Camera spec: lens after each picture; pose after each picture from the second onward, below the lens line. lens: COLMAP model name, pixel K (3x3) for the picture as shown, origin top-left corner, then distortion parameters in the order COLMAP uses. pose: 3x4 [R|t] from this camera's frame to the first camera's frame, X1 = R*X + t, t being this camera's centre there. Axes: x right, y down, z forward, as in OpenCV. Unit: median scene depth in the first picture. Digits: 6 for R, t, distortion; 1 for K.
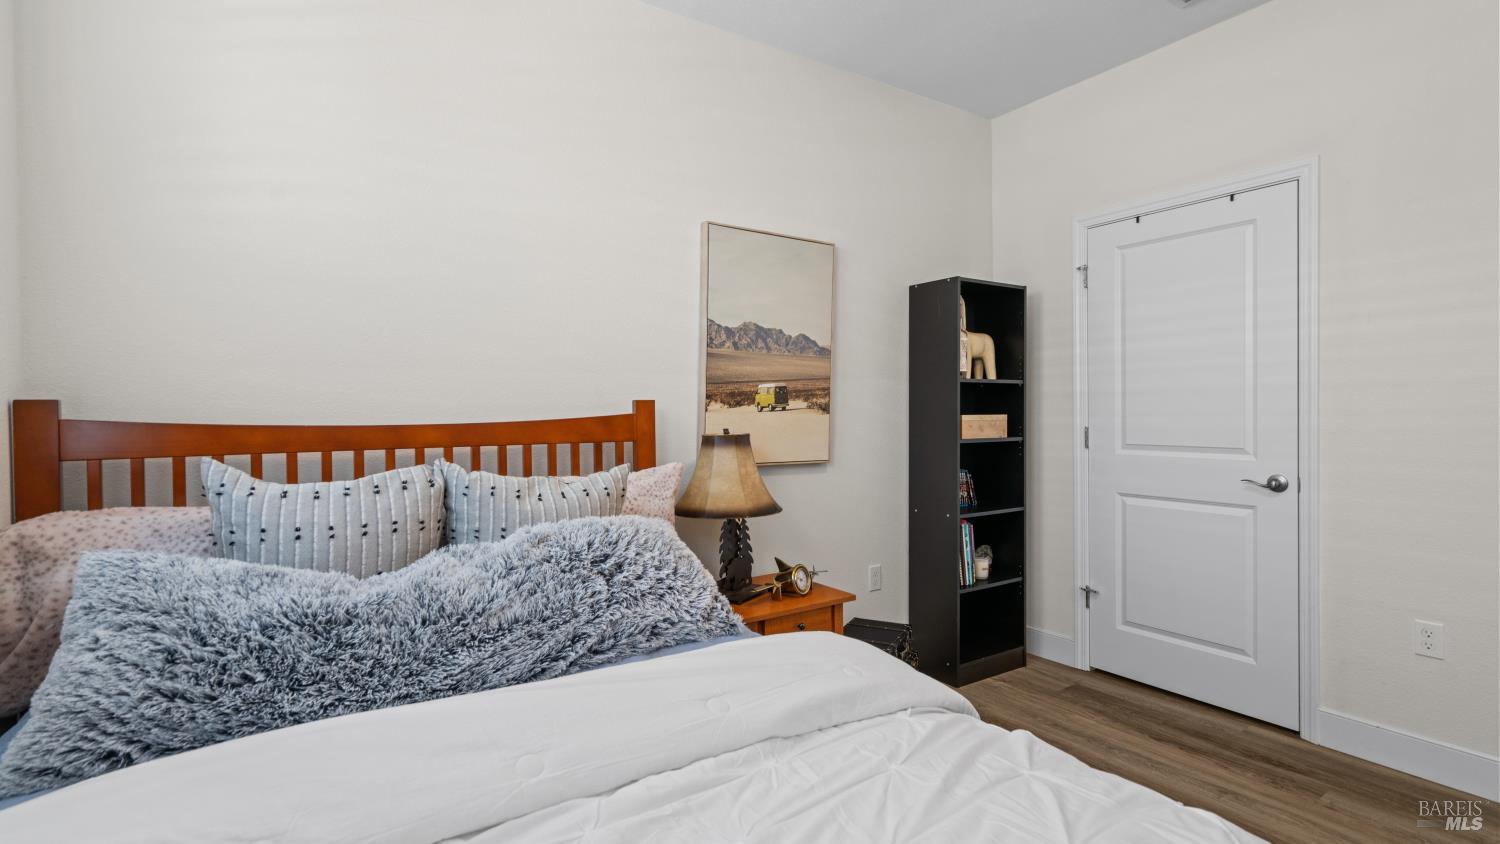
lens RADIAL K [[706.3, 0, 744.8], [0, 706.3, 419.1], [0, 0, 1]] dist [-0.000657, 0.001108]
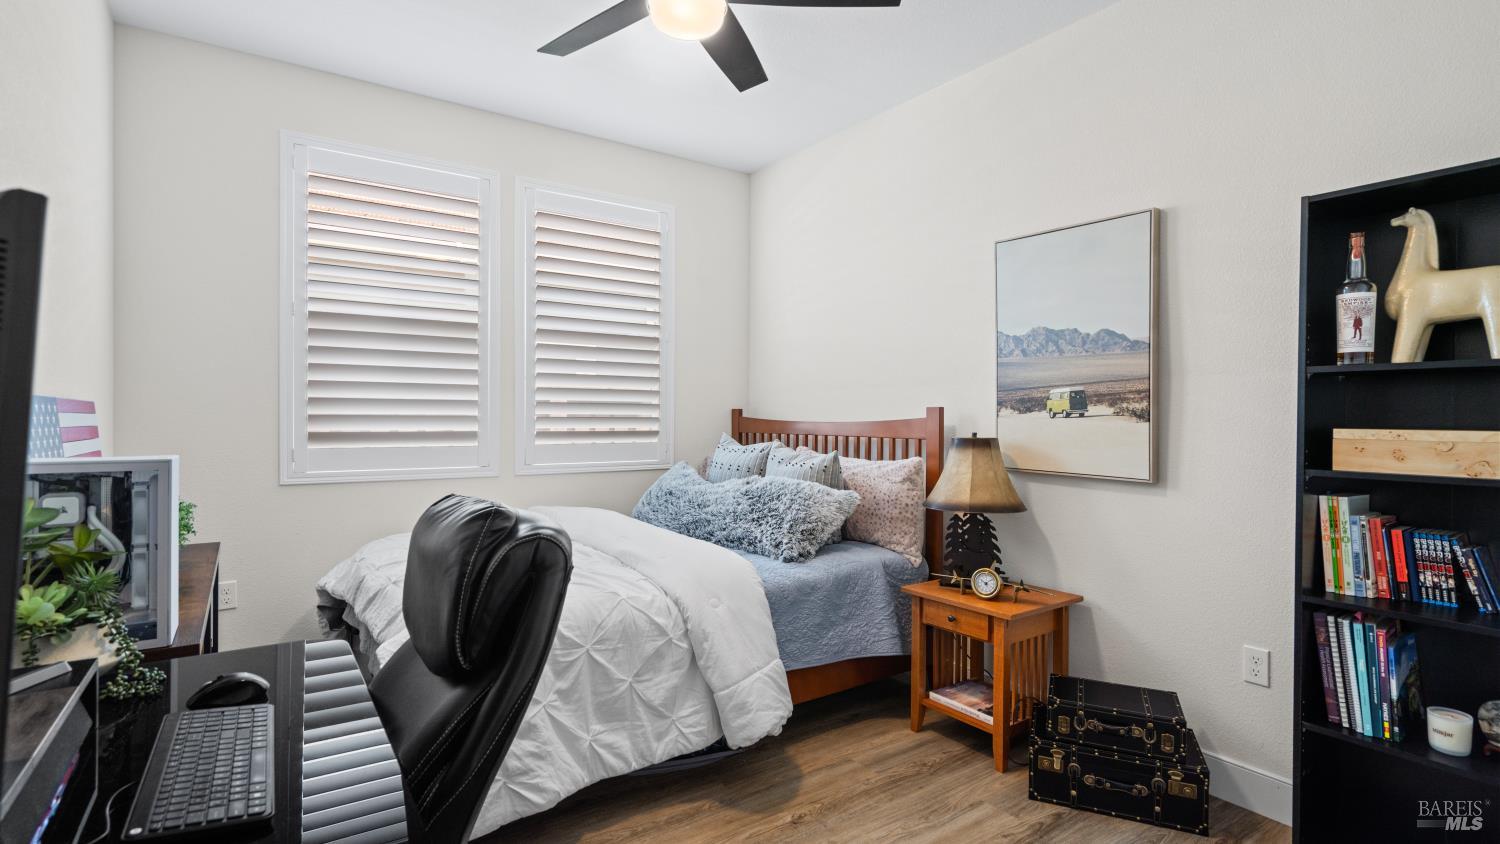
lens RADIAL K [[732.2, 0, 750.0], [0, 732.2, 422.0], [0, 0, 1]] dist [0.000715, 0.000067]
pose [[0.037113, 0.013960, -0.999214, 1.008884], [-0.020850, 0.999696, 0.013192, -0.009628], [0.999094, 0.020344, 0.037393, 0.557850]]
